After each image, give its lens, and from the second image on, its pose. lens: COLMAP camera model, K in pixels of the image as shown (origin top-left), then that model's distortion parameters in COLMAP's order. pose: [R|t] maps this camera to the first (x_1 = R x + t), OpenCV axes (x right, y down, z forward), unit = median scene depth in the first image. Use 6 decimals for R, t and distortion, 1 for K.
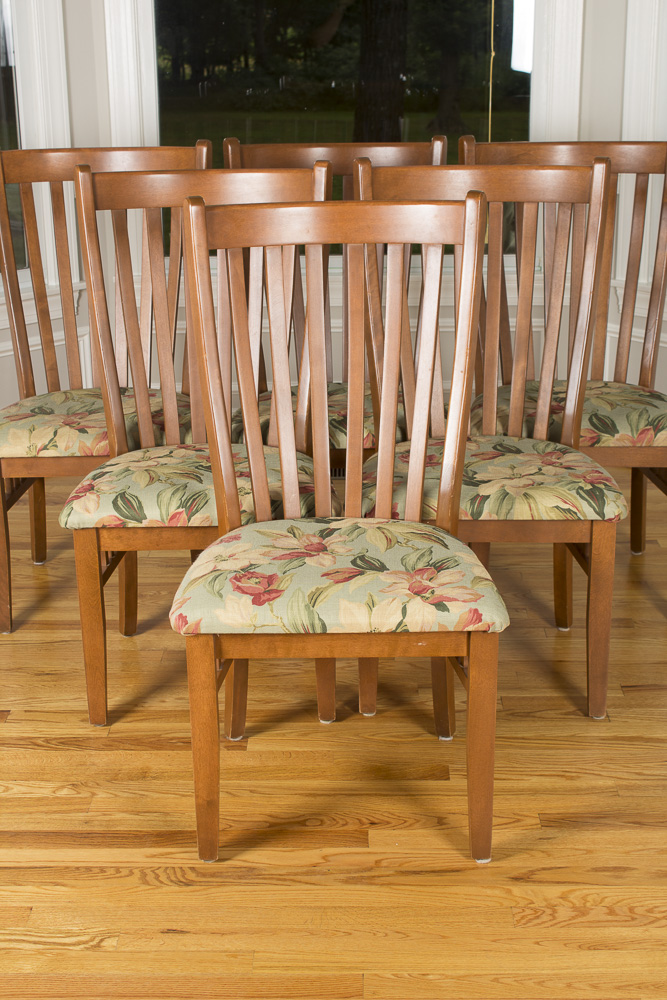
lens RADIAL K [[1485.4, 0, 329.1], [0, 1485.4, 513.1], [0, 0, 1]] dist [-0.028953, 0.020986]
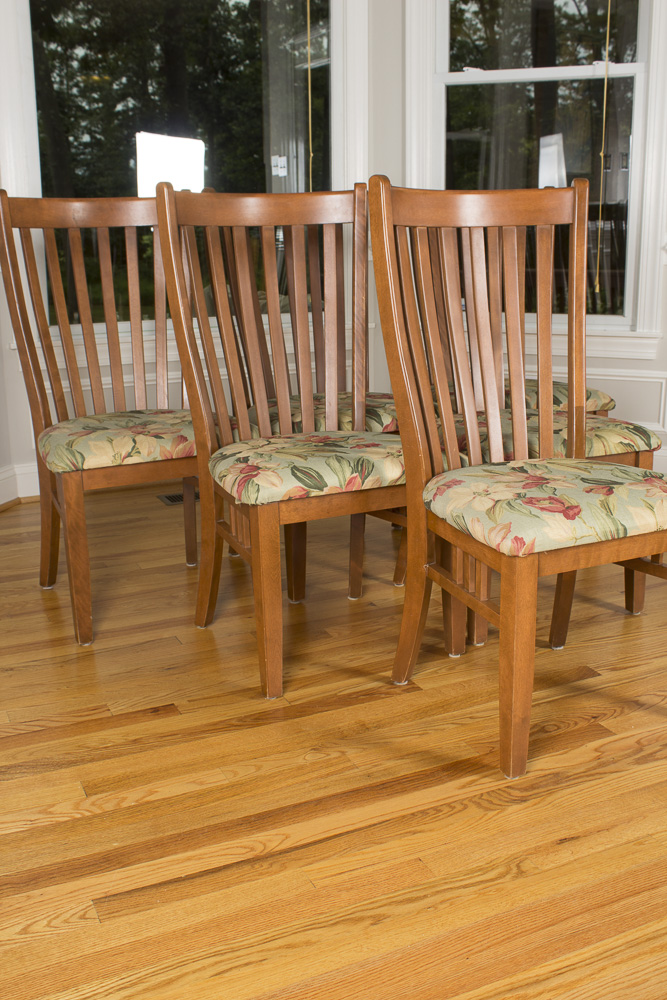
lens RADIAL K [[1026.4, 0, 333.5], [0, 1026.4, 500.0], [0, 0, 1]] dist [-0.100075, 0.007286]
pose [[0.896158, -0.111513, 0.429495, -0.464167], [0.145076, 0.988346, -0.046096, 0.051091], [-0.419349, 0.103619, 0.901892, 0.363456]]
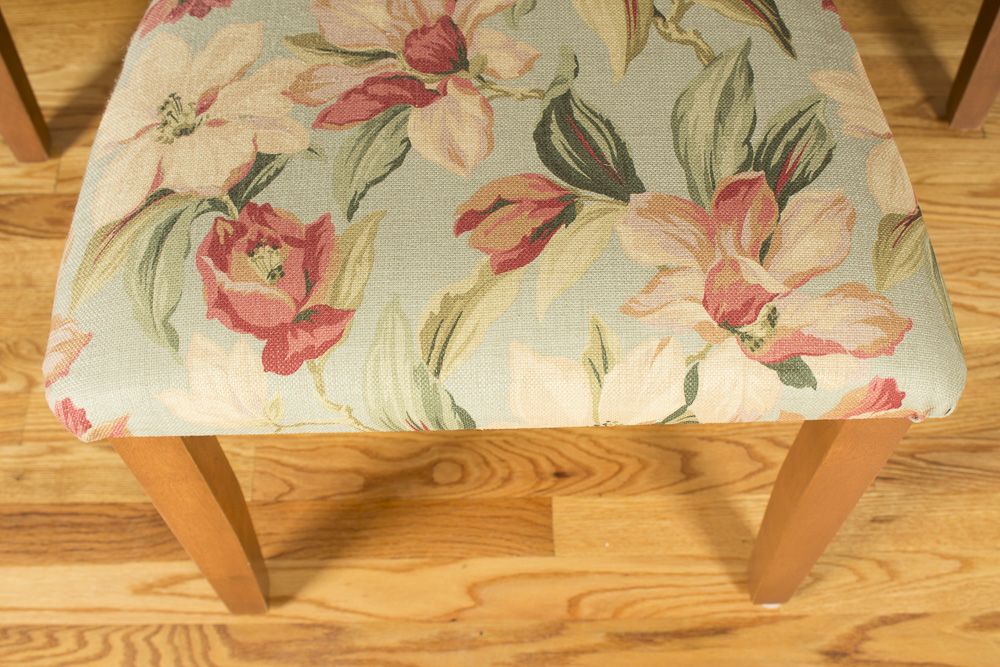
lens RADIAL K [[1263.6, 0, 500.0], [0, 1263.6, 333.5], [0, 0, 1]] dist [-0.074446, 0.070013]
pose [[0.999329, -0.023169, 0.028361, -0.003469], [-0.002411, 0.731142, 0.682221, -0.134581], [-0.036542, -0.681832, 0.730595, 0.704018]]
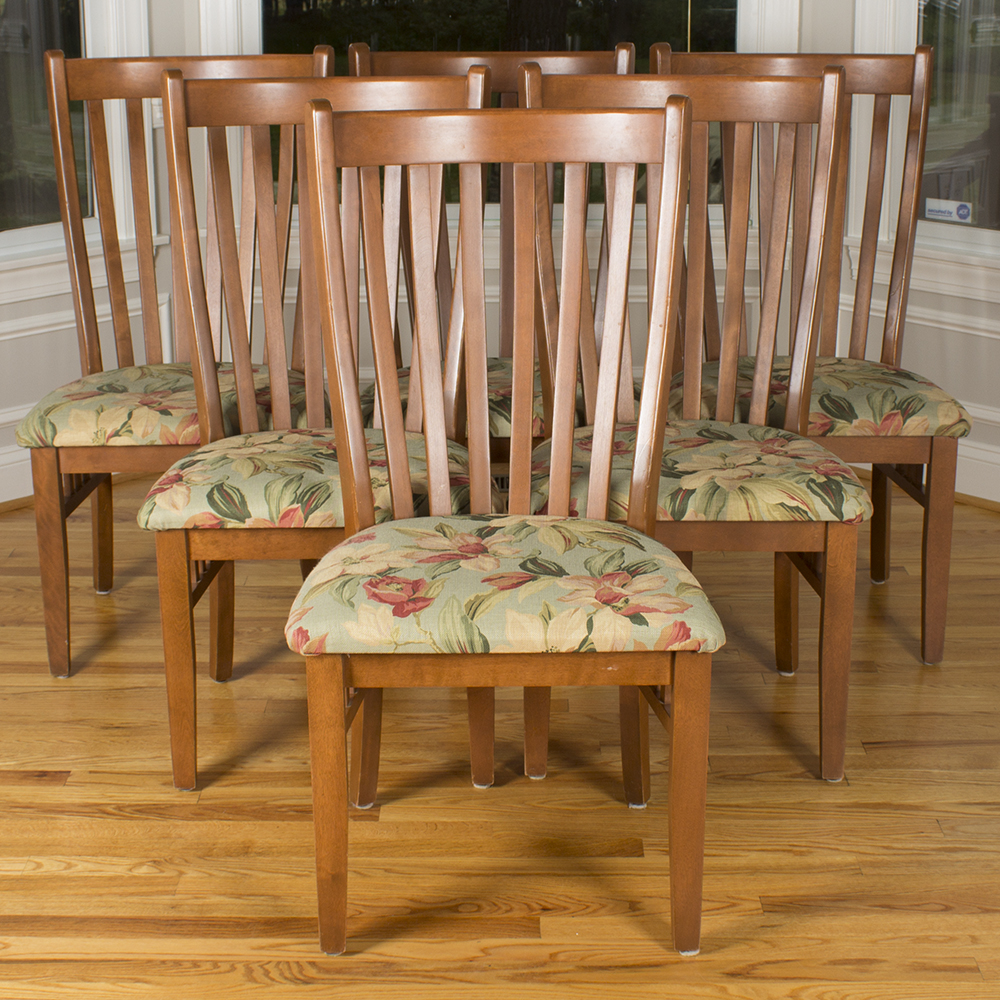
lens RADIAL K [[1954.0, 0, 500.0], [0, 1954.0, 500.0], [0, 0, 1]] dist [-0.137853, -0.025949]
pose [[0.999805, 0.003644, 0.019384, -0.014359], [-0.002858, 0.999178, -0.040445, 0.037878], [-0.019516, 0.040381, 0.998994, -0.014113]]
